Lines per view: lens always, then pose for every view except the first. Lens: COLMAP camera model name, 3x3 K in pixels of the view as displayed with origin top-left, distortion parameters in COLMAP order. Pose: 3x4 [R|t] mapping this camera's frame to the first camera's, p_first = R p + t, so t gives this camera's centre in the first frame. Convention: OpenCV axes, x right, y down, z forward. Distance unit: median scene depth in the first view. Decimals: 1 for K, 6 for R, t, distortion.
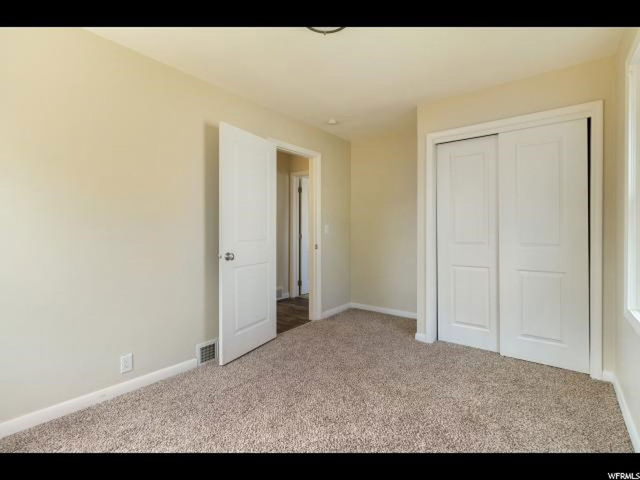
lens RADIAL K [[306.0, 0, 323.7], [0, 306.0, 234.6], [0, 0, 1]] dist [0.000026, -0.000847]
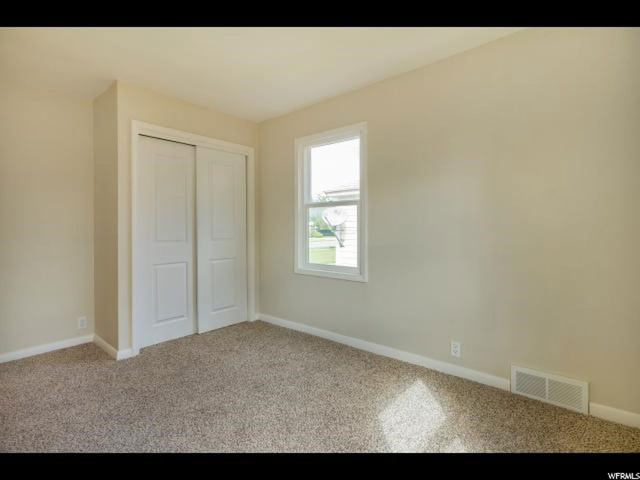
lens RADIAL K [[306.0, 0, 323.7], [0, 306.0, 237.5], [0, 0, 1]] dist [0.000026, -0.000847]
pose [[0.056965, -0.032035, 0.997862, -0.566253], [0.021517, 0.999292, 0.030853, -0.005801], [-0.998144, 0.019713, 0.057614, 0.443672]]
